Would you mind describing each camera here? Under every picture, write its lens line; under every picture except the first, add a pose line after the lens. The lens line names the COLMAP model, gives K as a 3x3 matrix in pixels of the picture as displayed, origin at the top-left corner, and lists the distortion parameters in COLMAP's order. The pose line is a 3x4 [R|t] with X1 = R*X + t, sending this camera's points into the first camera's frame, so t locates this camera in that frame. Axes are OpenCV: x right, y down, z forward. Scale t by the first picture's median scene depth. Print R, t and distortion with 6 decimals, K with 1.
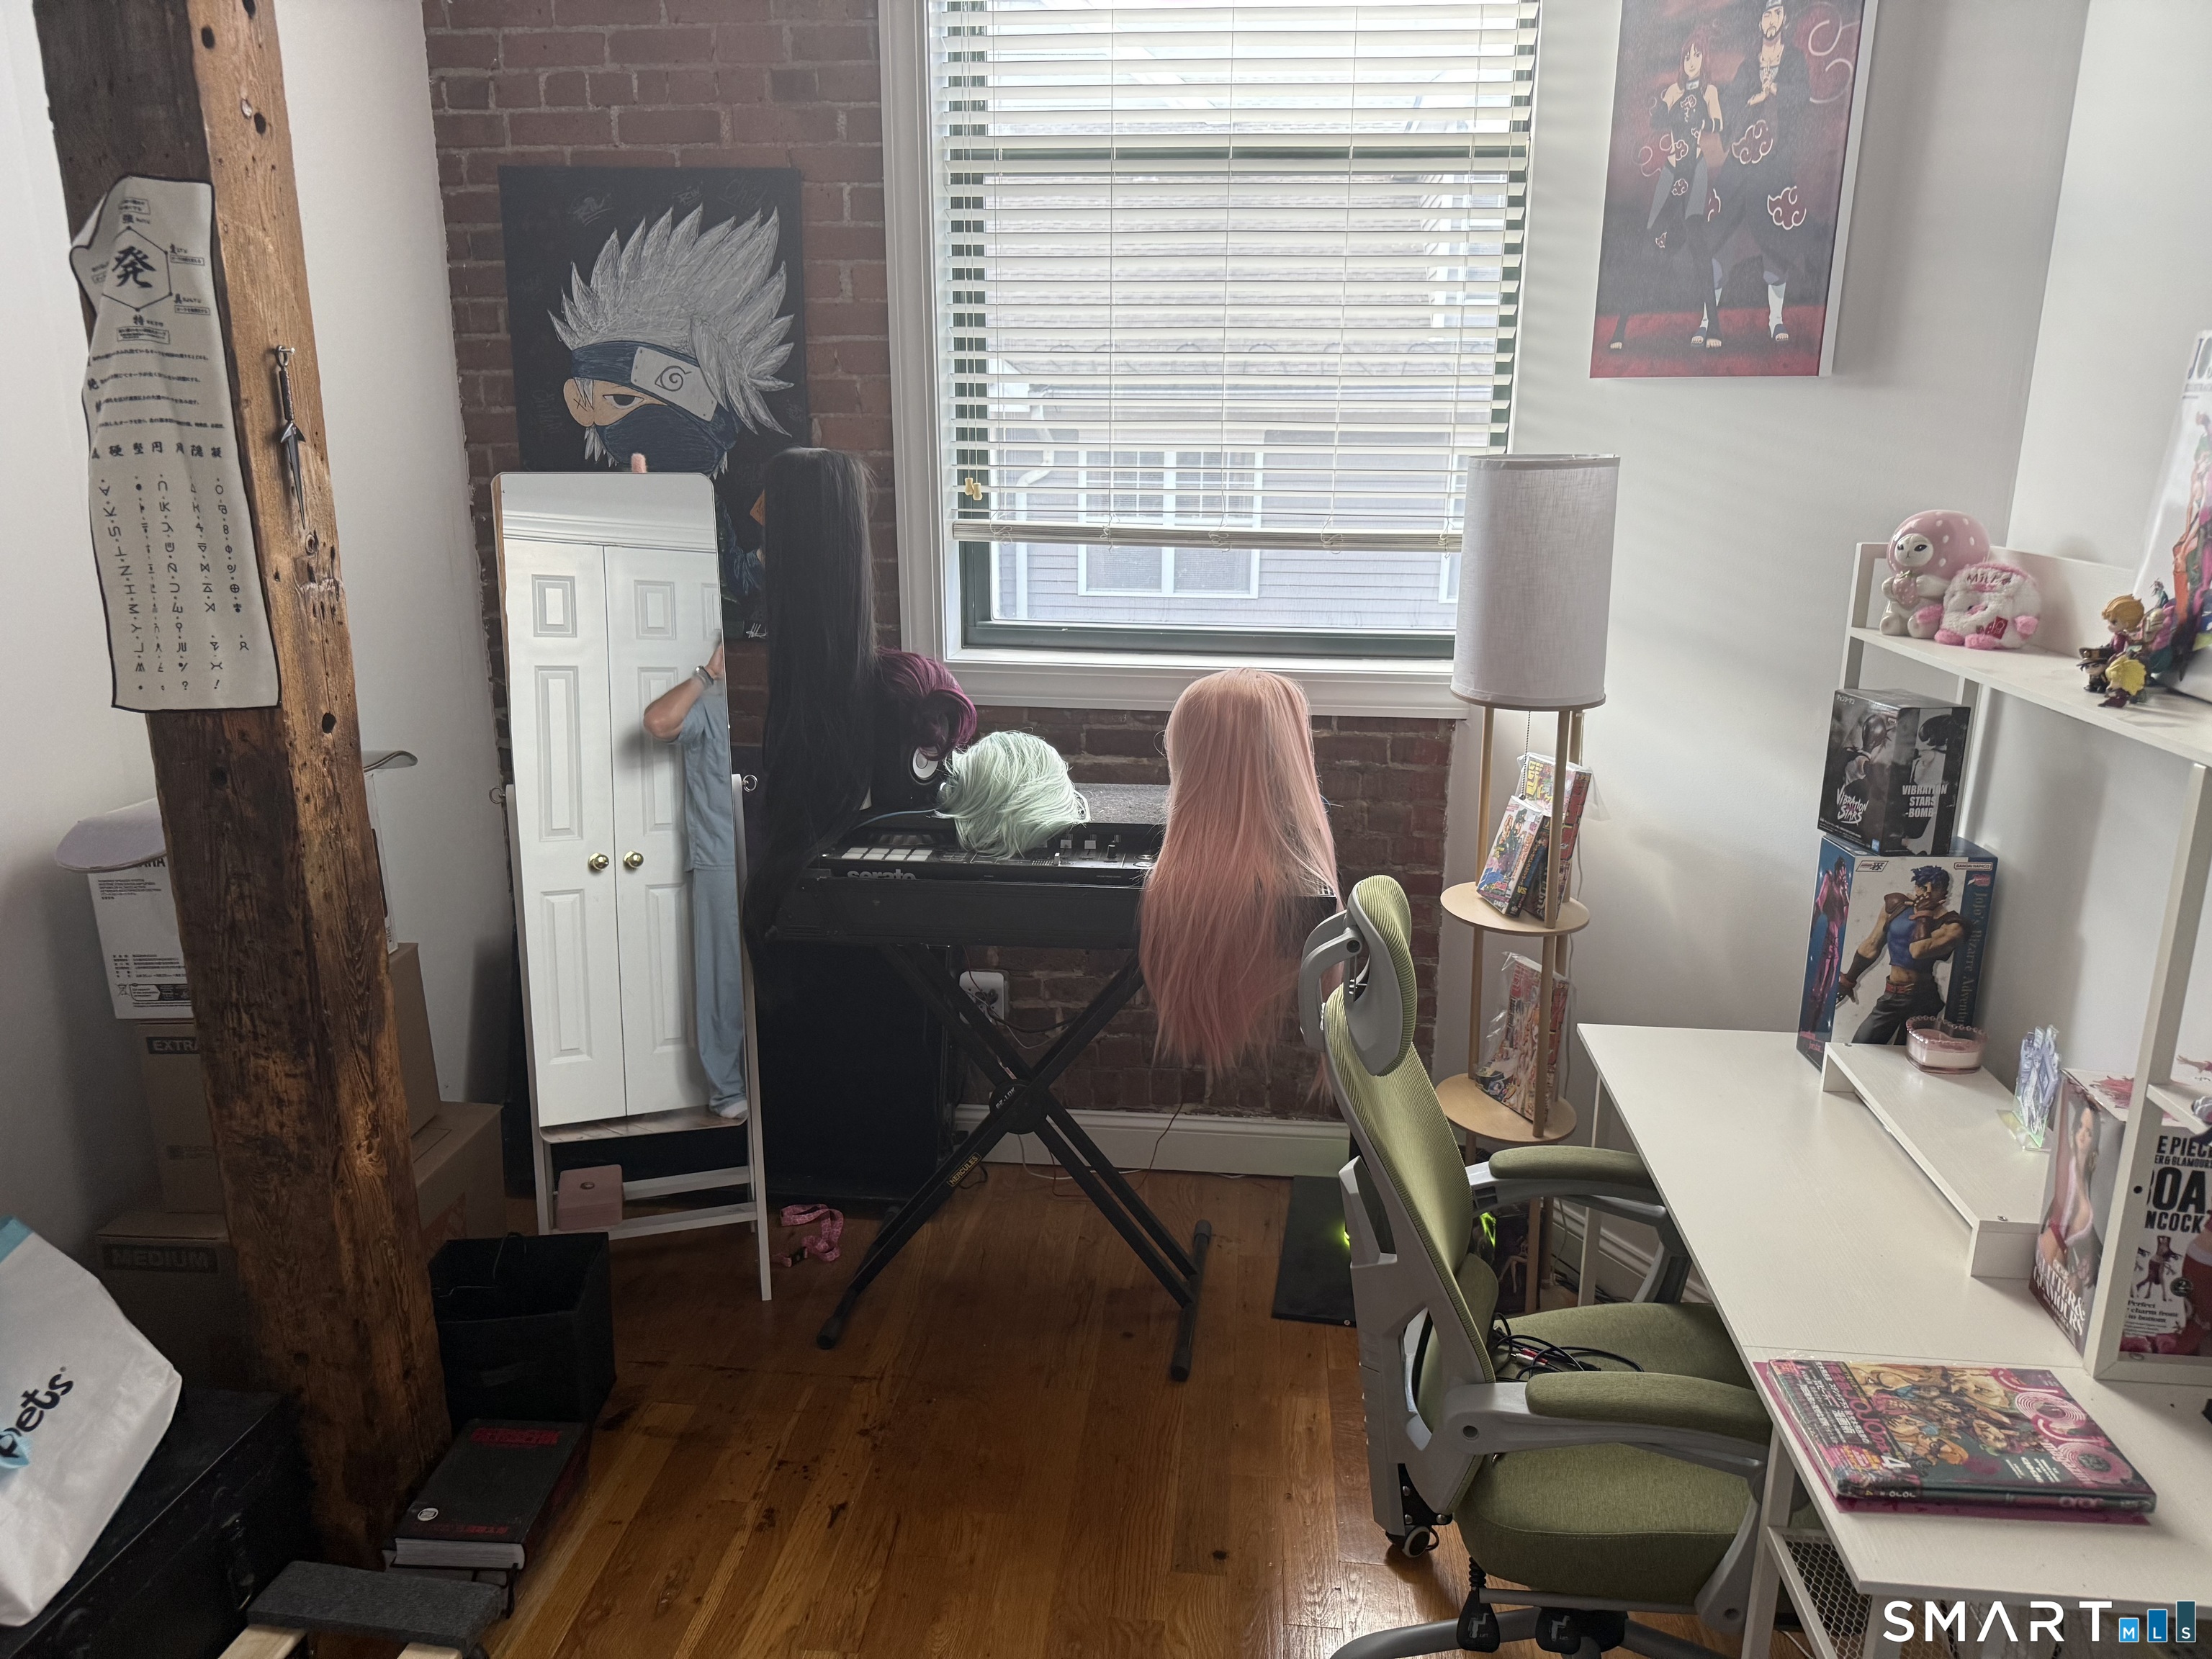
lens RADIAL K [[1572.0, 0, 1098.7], [0, 1572.0, 839.1], [0, 0, 1]] dist [-0.004860, 0.003459]
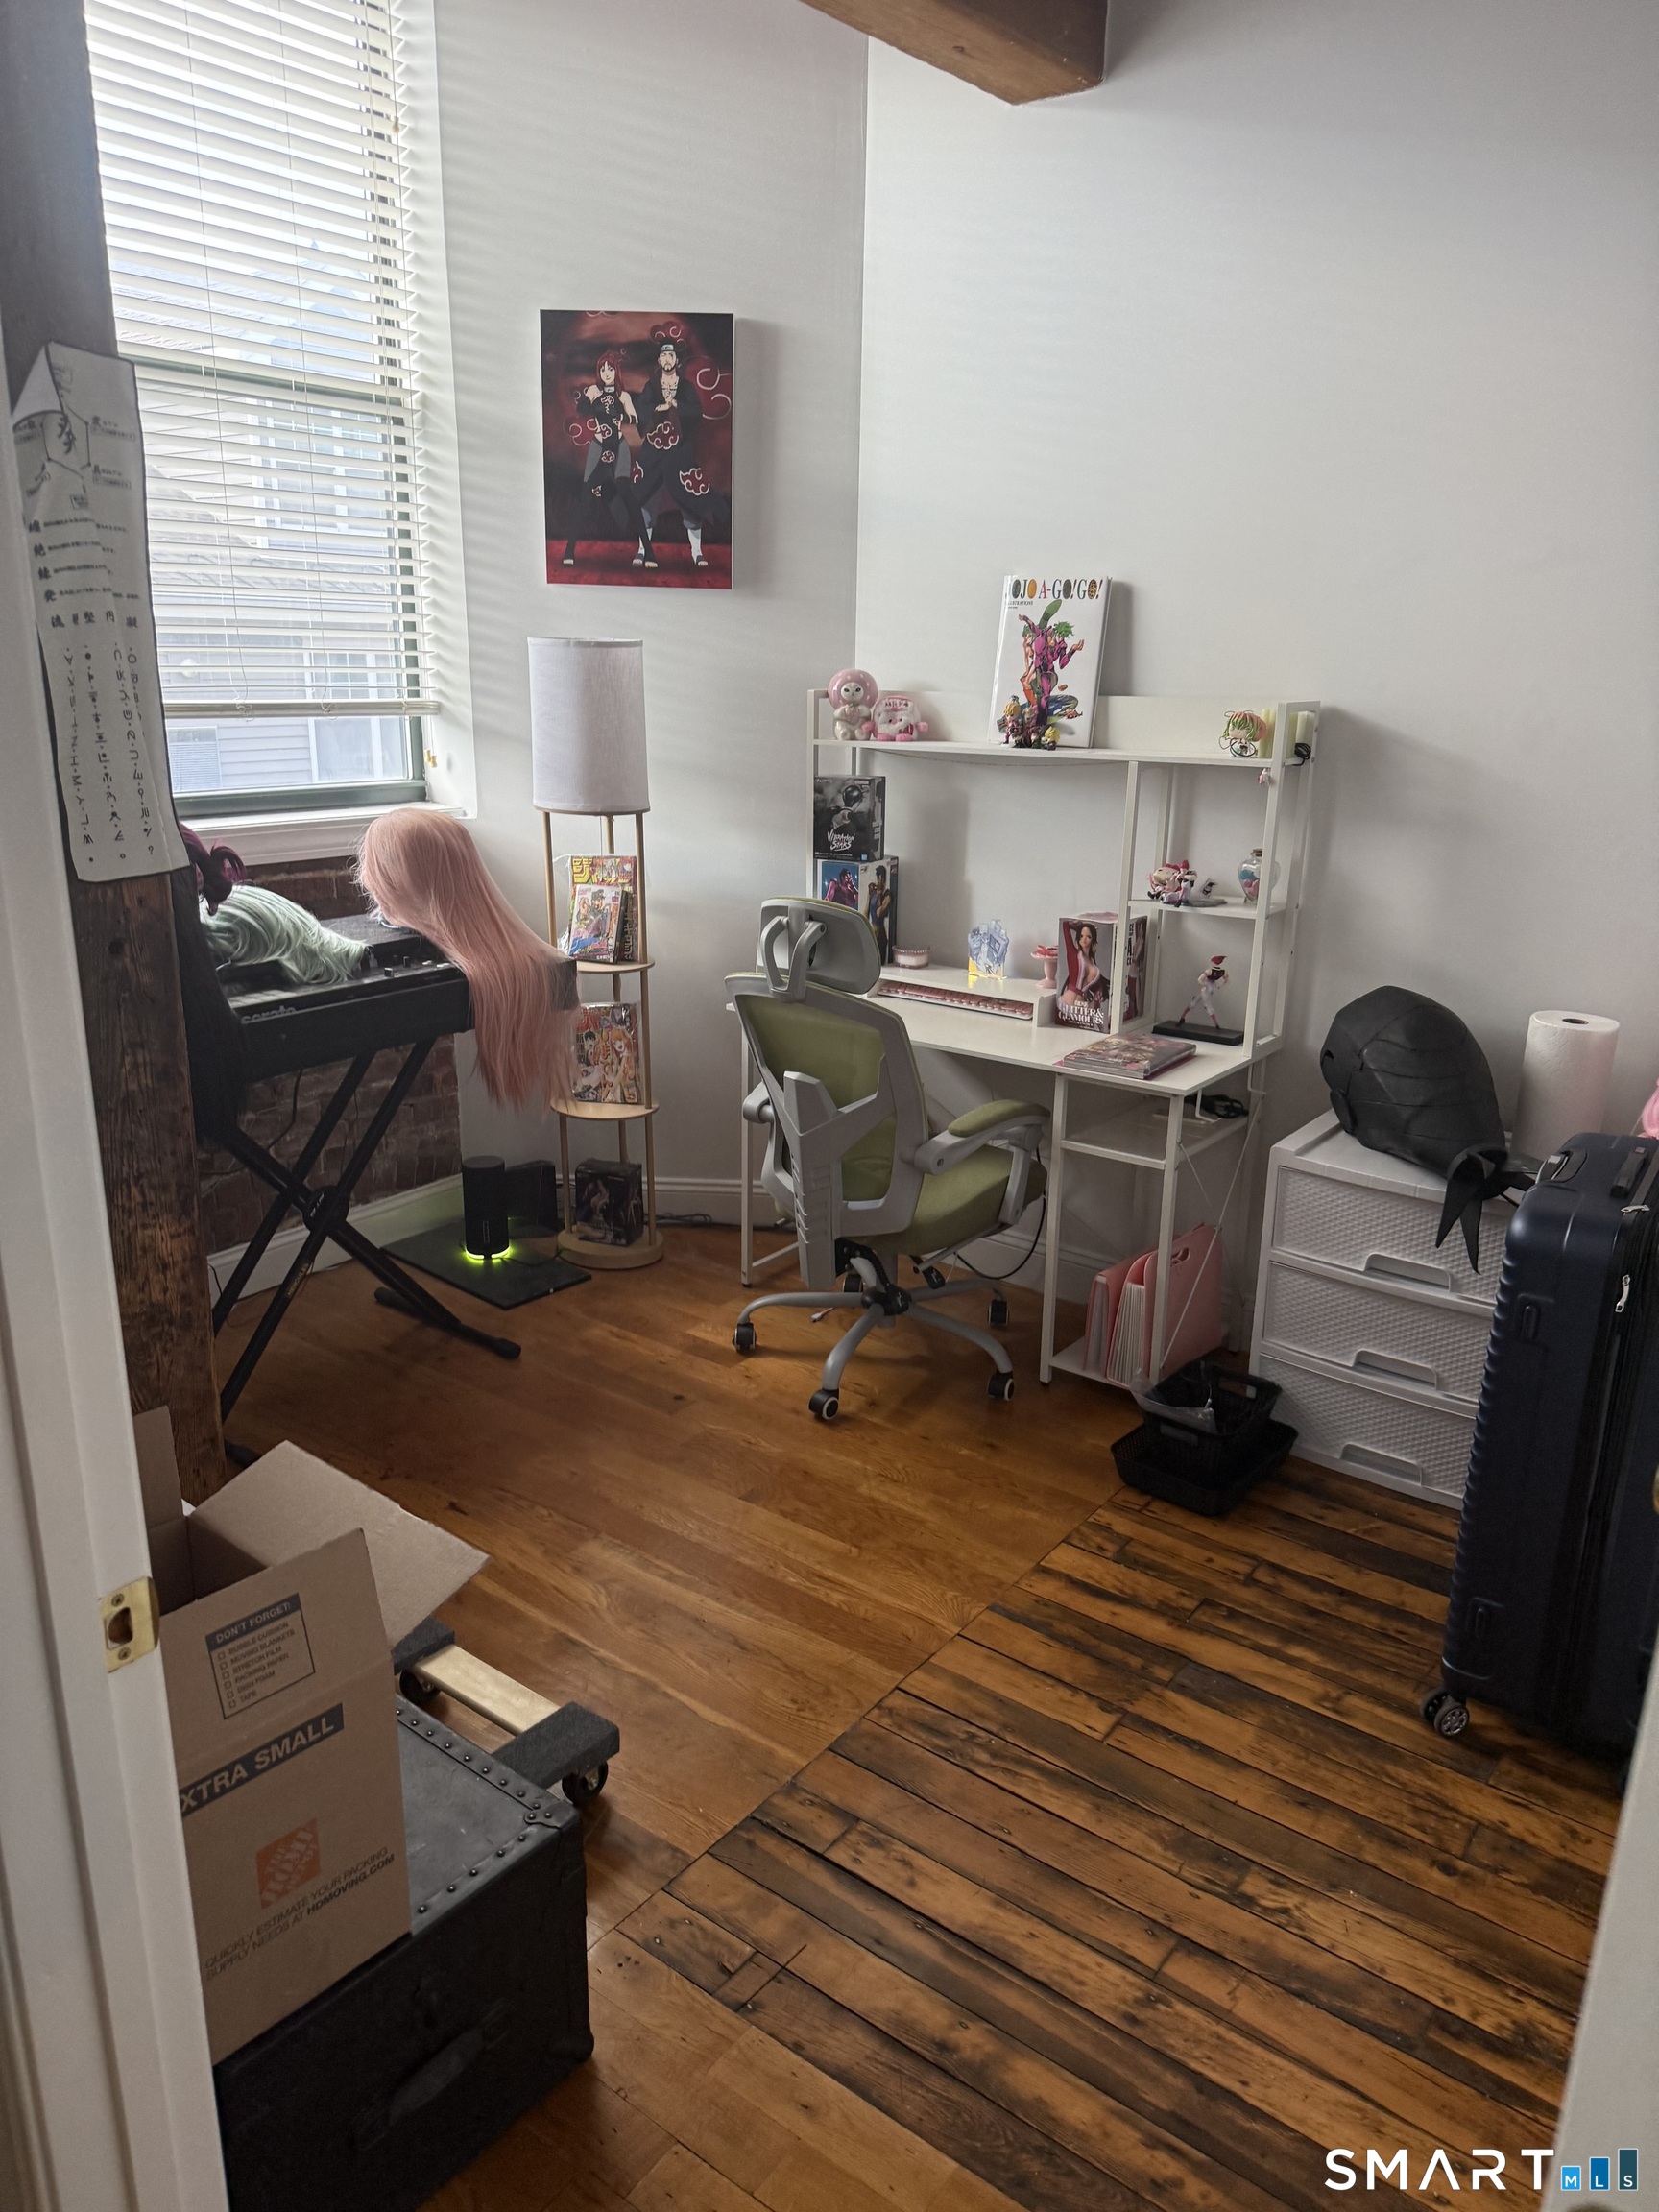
lens RADIAL K [[1573.2, 0, 819.7], [0, 1573.2, 1117.0], [0, 0, 1]] dist [0.105890, -0.169896]
pose [[0.517021, -0.243208, 0.820694, -1.105339], [0.211011, 0.965410, 0.153160, 0.003444], [-0.829556, 0.093989, 0.550457, 0.061182]]
